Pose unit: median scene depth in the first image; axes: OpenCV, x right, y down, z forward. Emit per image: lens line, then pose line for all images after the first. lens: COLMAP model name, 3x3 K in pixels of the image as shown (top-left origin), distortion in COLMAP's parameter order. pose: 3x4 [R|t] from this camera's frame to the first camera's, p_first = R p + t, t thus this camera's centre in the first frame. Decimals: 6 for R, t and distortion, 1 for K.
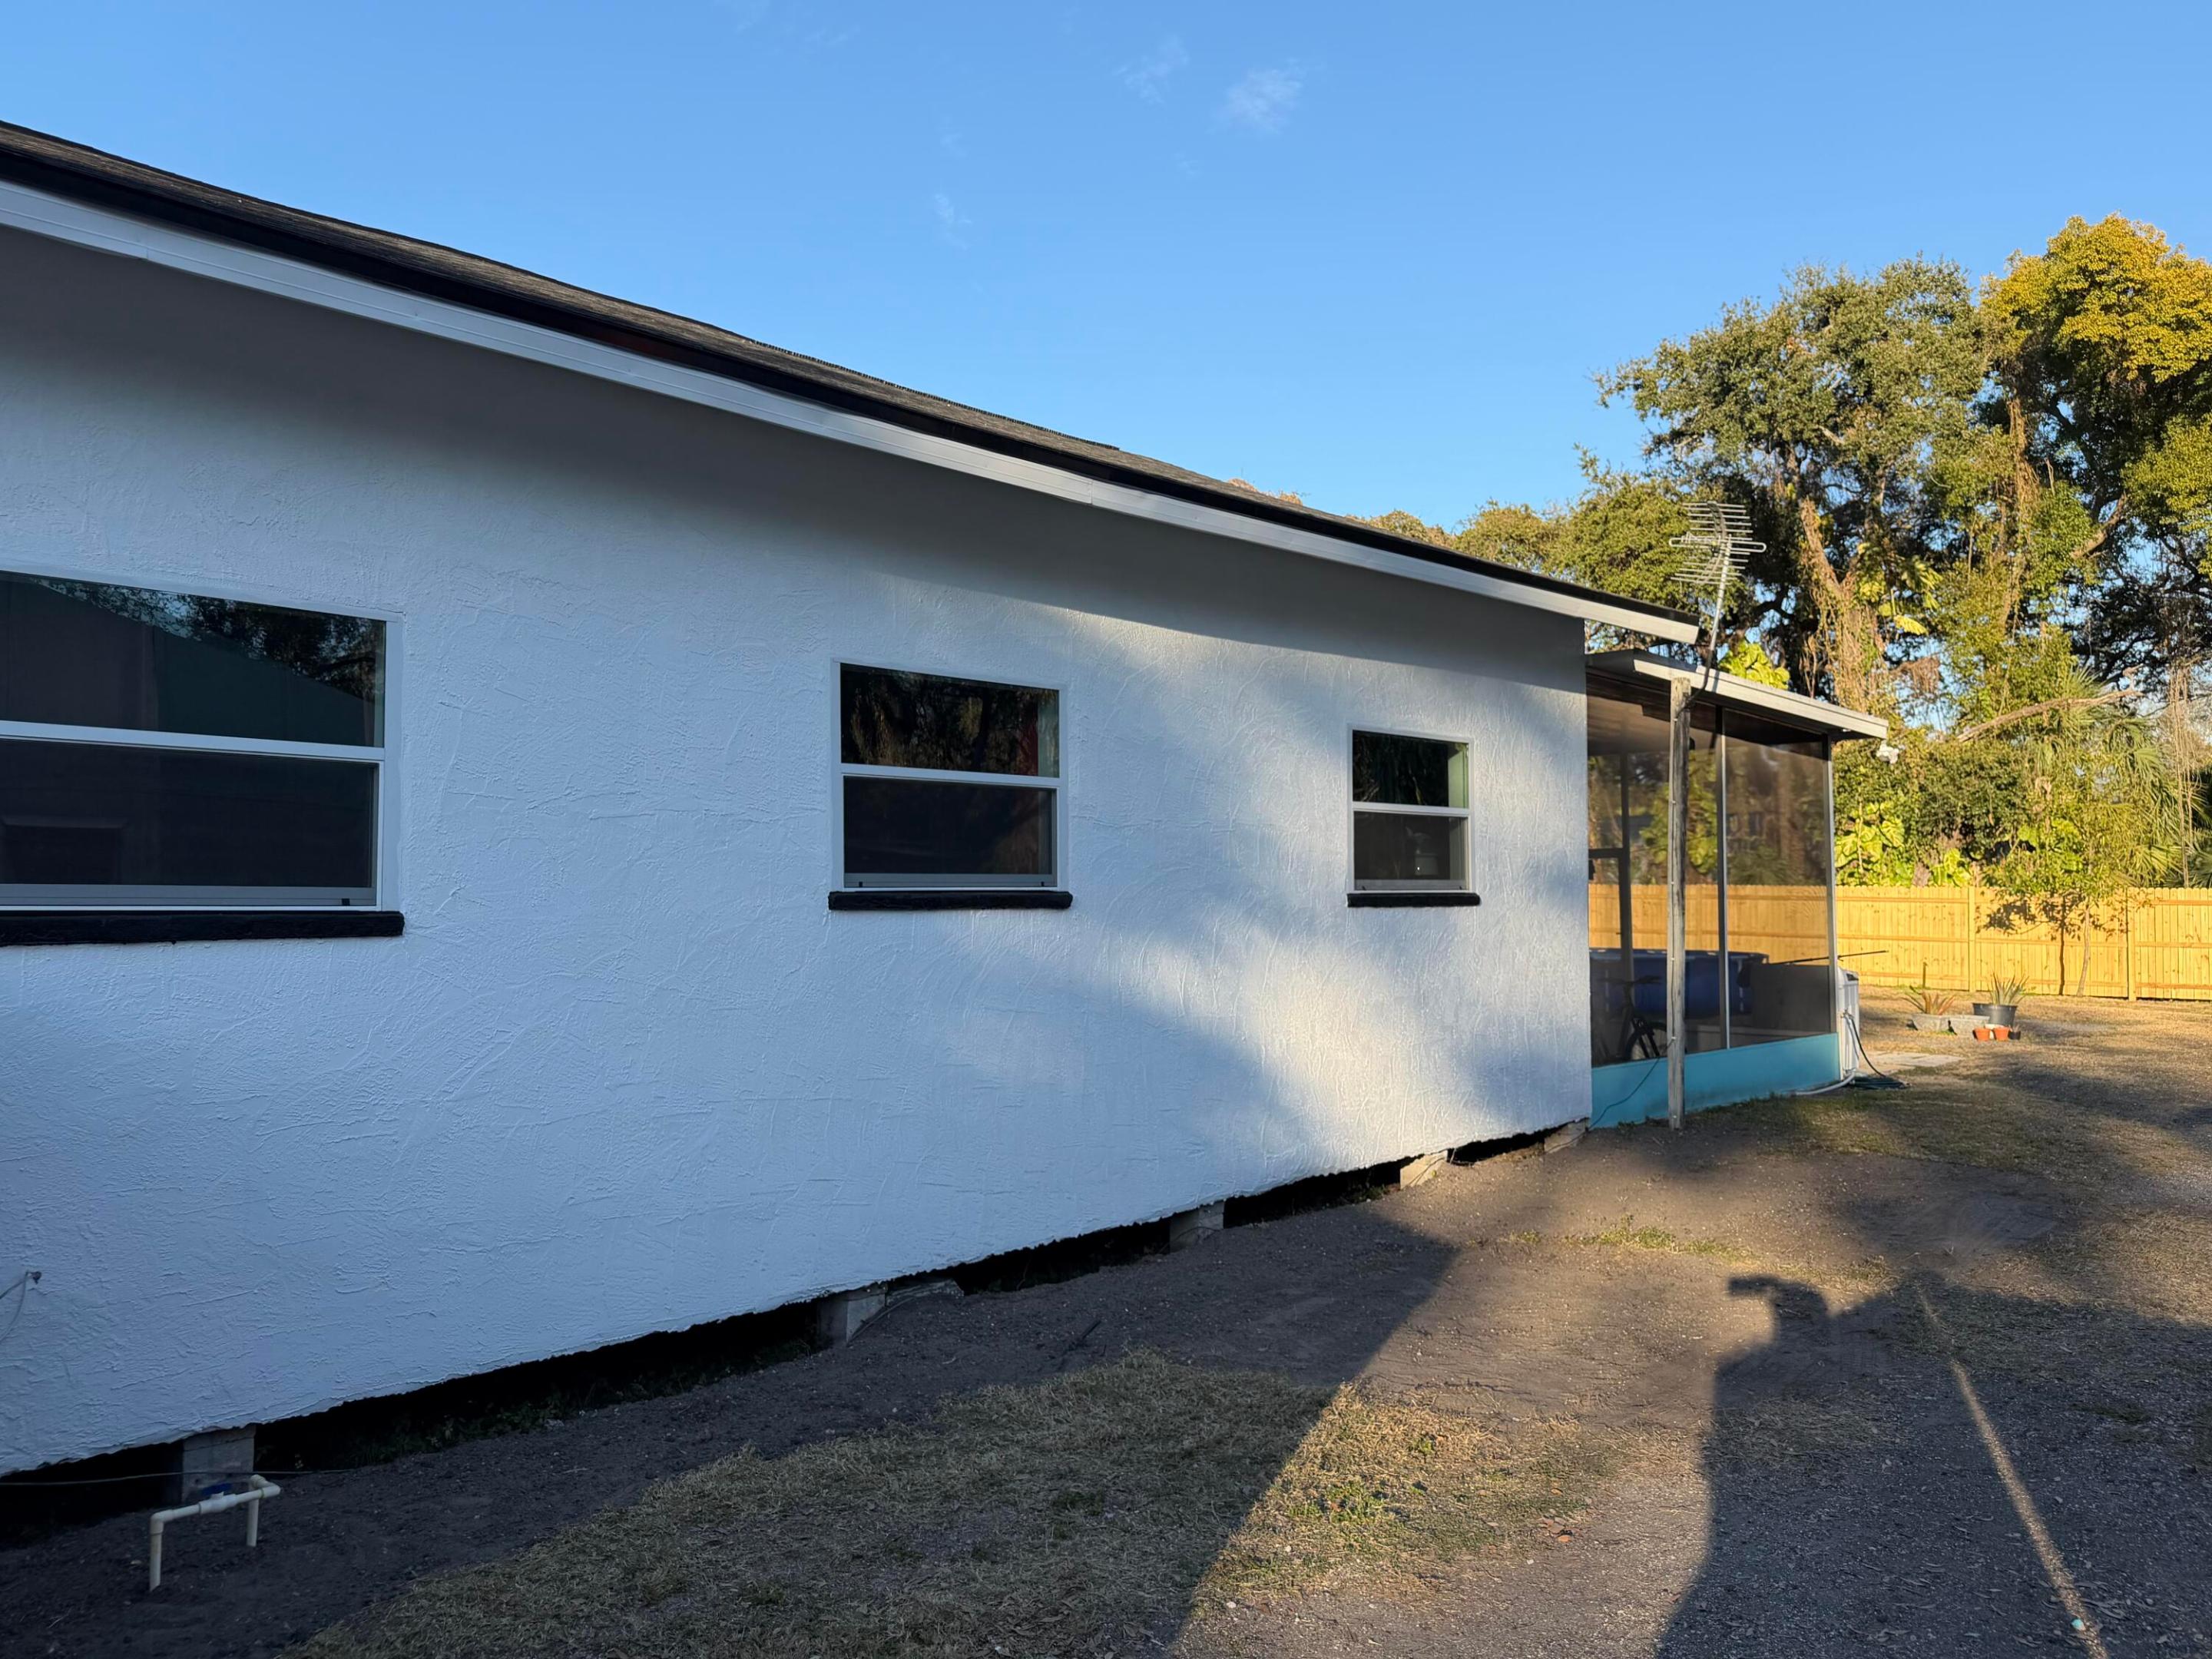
lens RADIAL K [[1607.0, 0, 1111.2], [0, 1607.0, 843.7], [0, 0, 1]] dist [-0.002302, -0.001275]
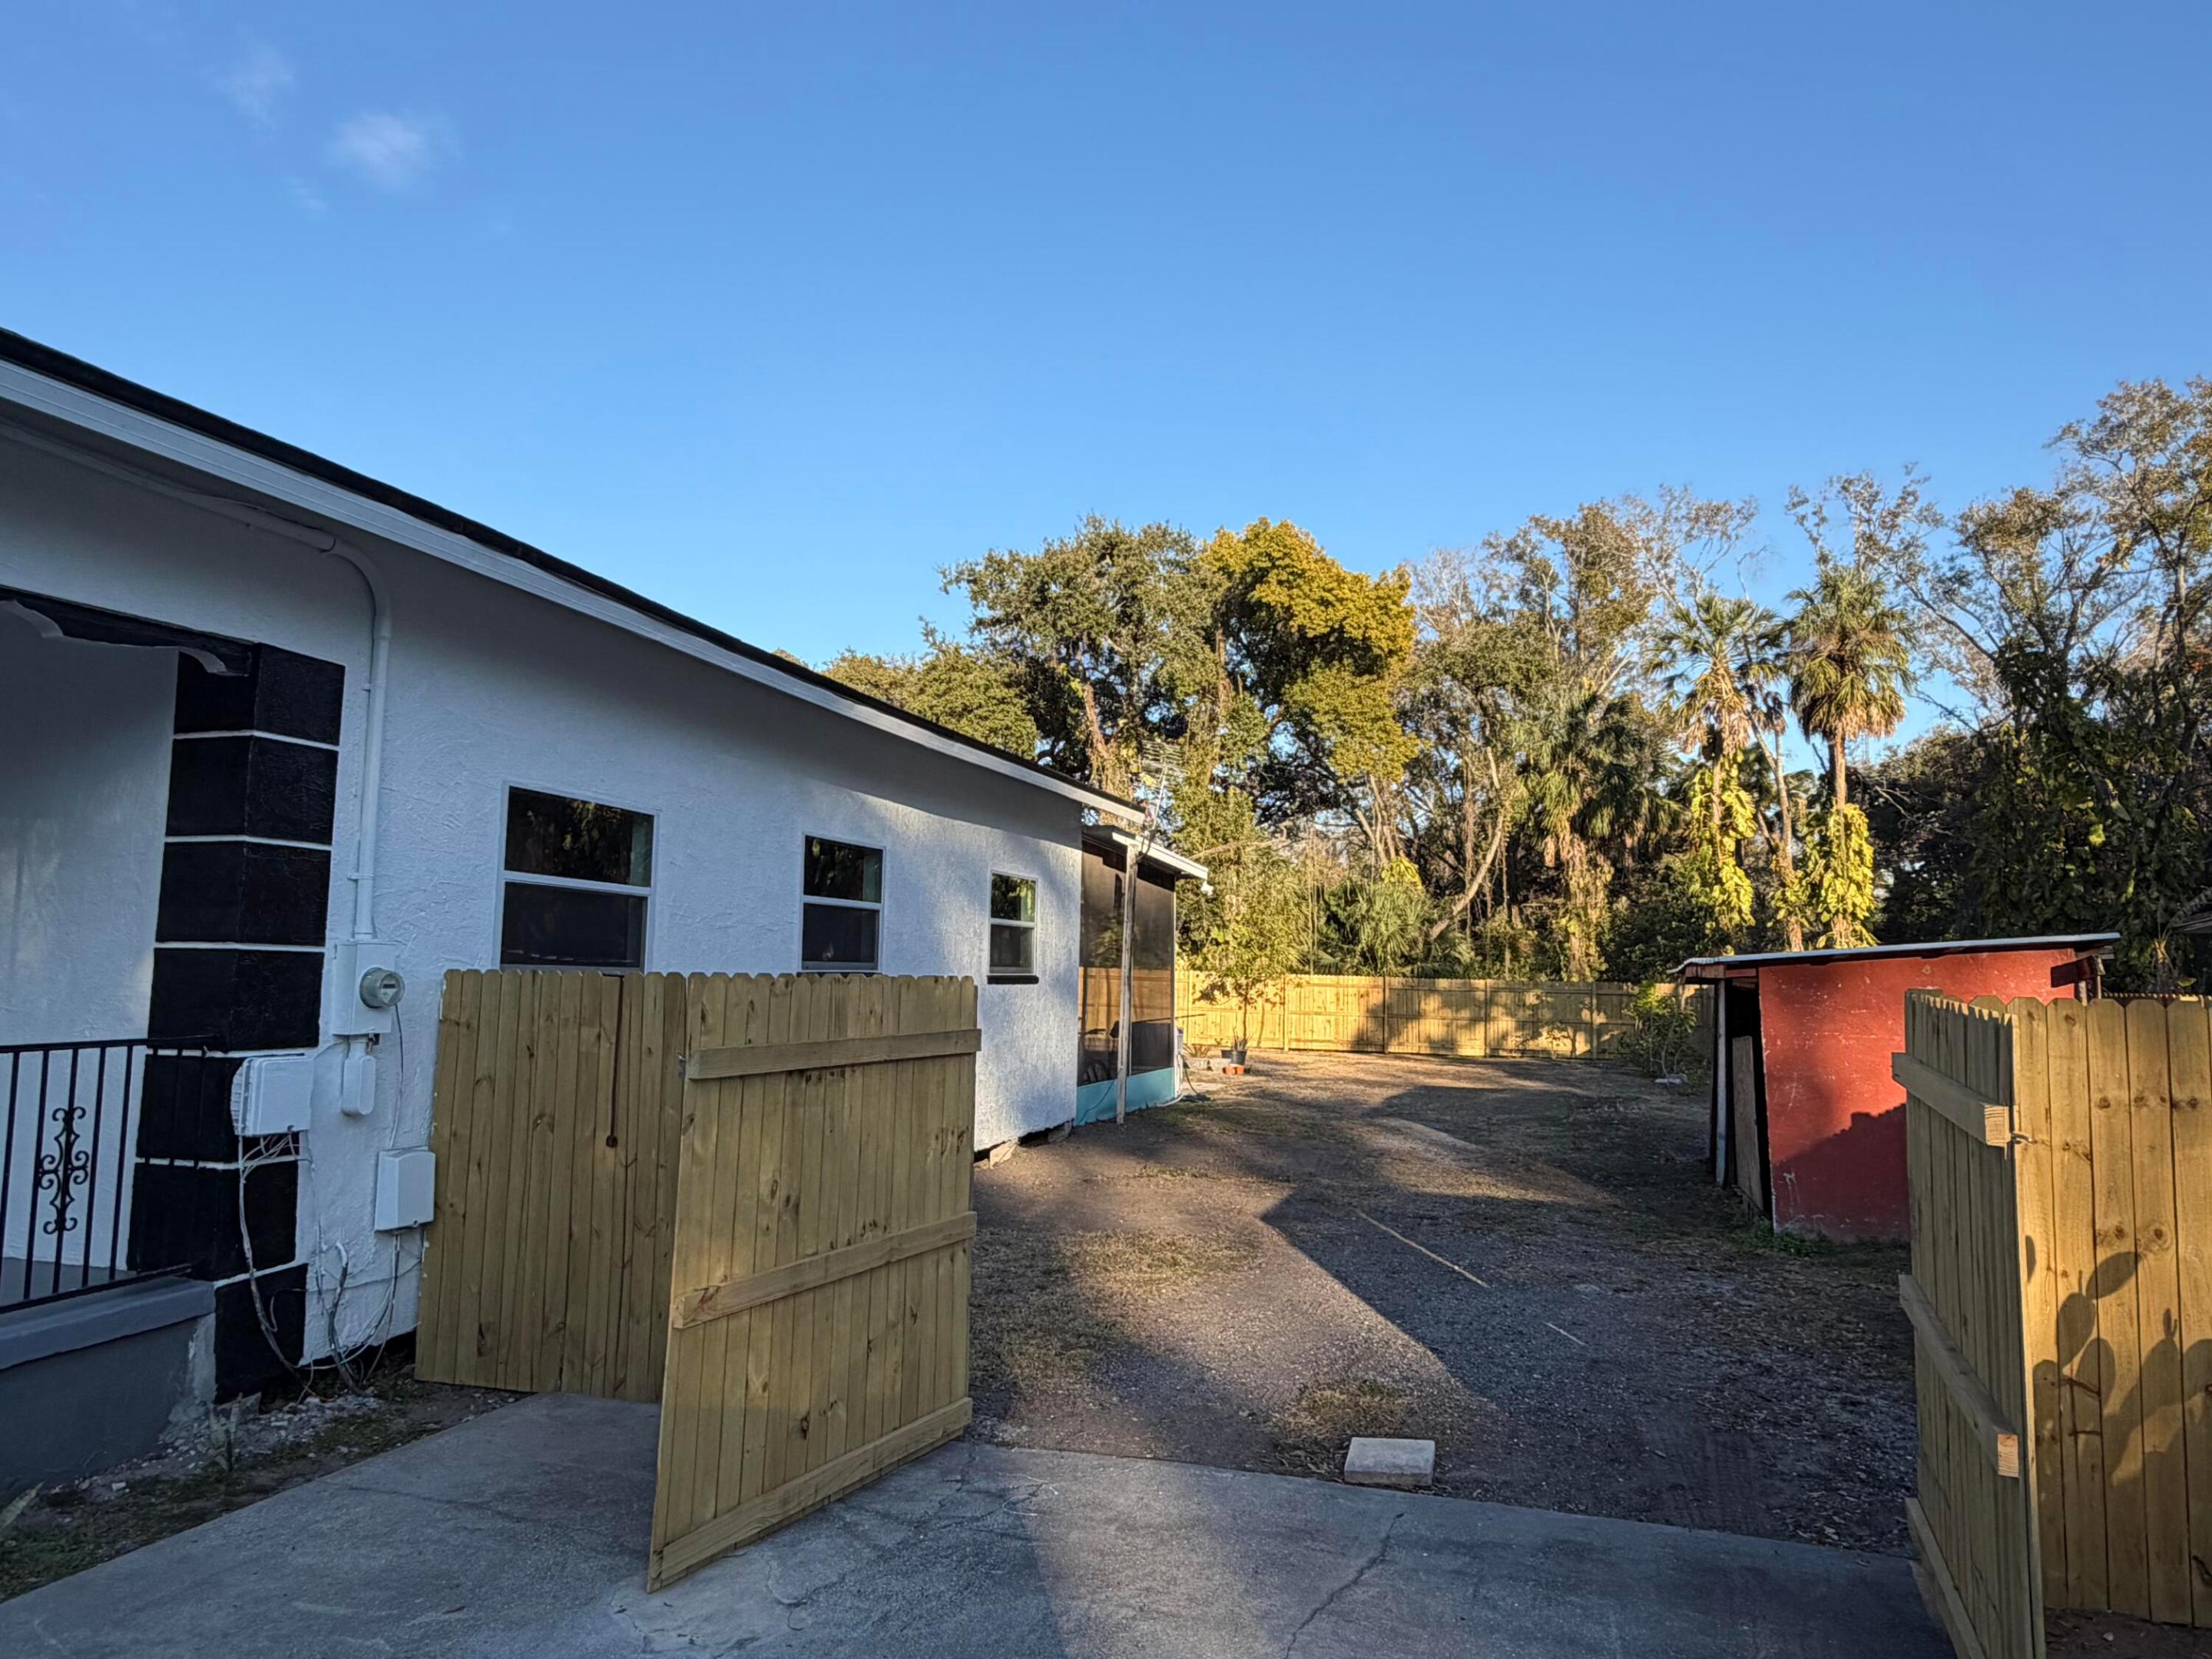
lens RADIAL K [[1462.5, 0, 1106.0], [0, 1462.5, 829.5], [0, 0, 1]] dist [0.003607, -0.005180]
pose [[0.884296, 0.063511, 0.462587, -0.132037], [-0.035299, 0.996964, -0.069400, -0.005326], [-0.465590, 0.045041, 0.883853, -0.110011]]
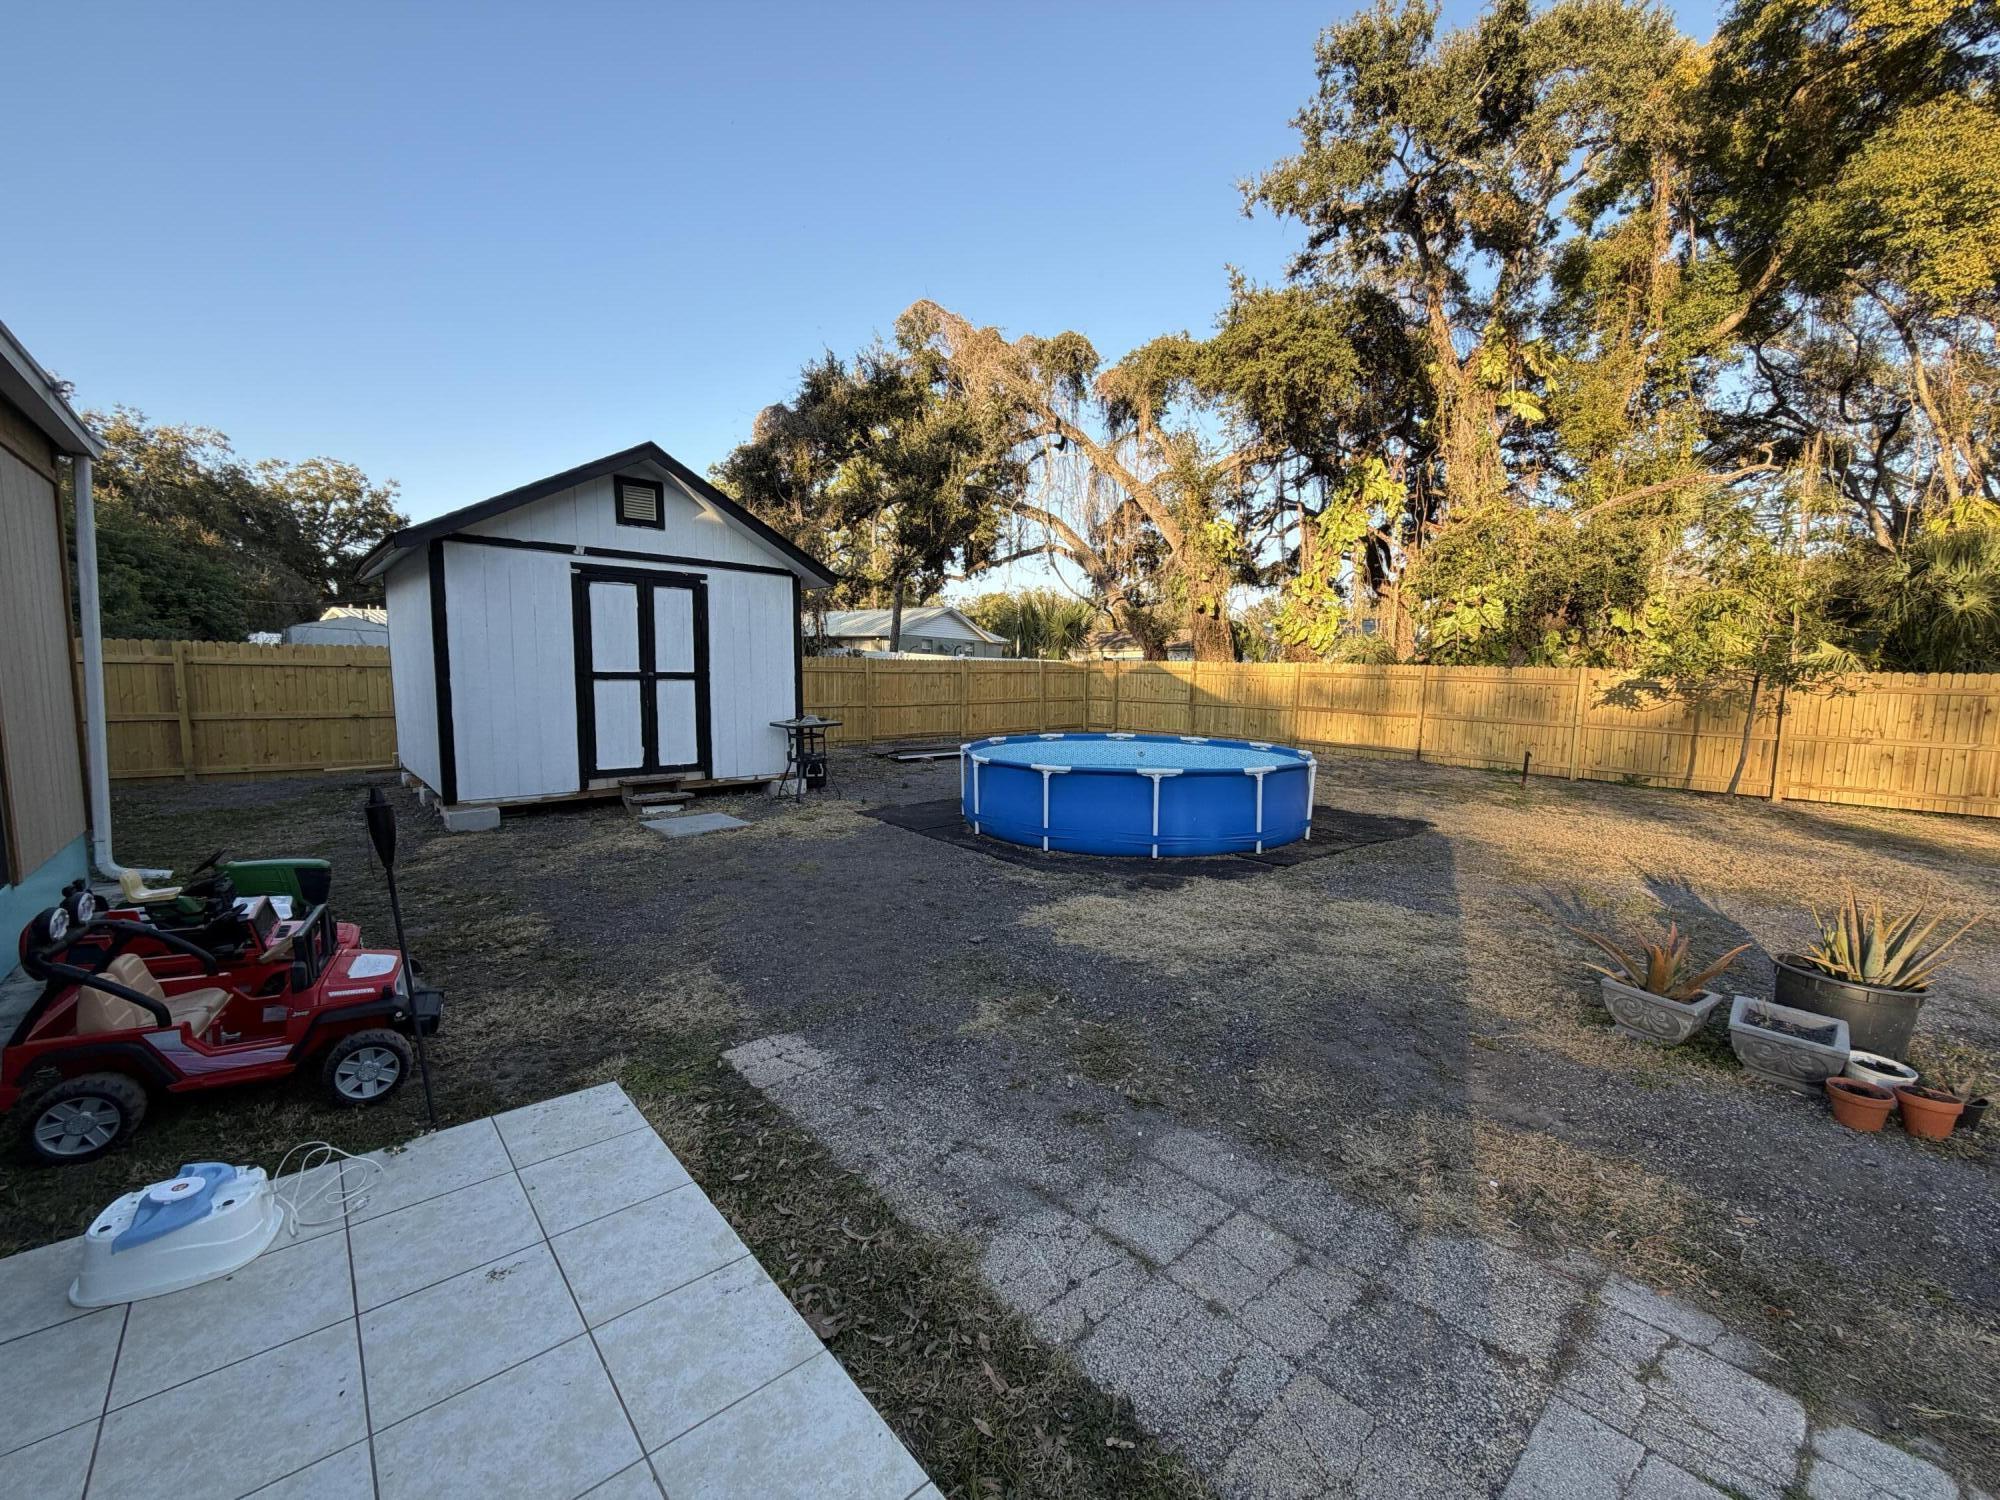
lens RADIAL K [[814.7, 0, 1000.0], [0, 814.7, 750.0], [0, 0, 1]] dist [-0.002651, -0.000375]
pose [[0.997626, 0.024646, -0.064297, 0.219541], [-0.015966, 0.991098, 0.132176, 0.016343], [0.066982, -0.130836, 0.989139, 0.479225]]
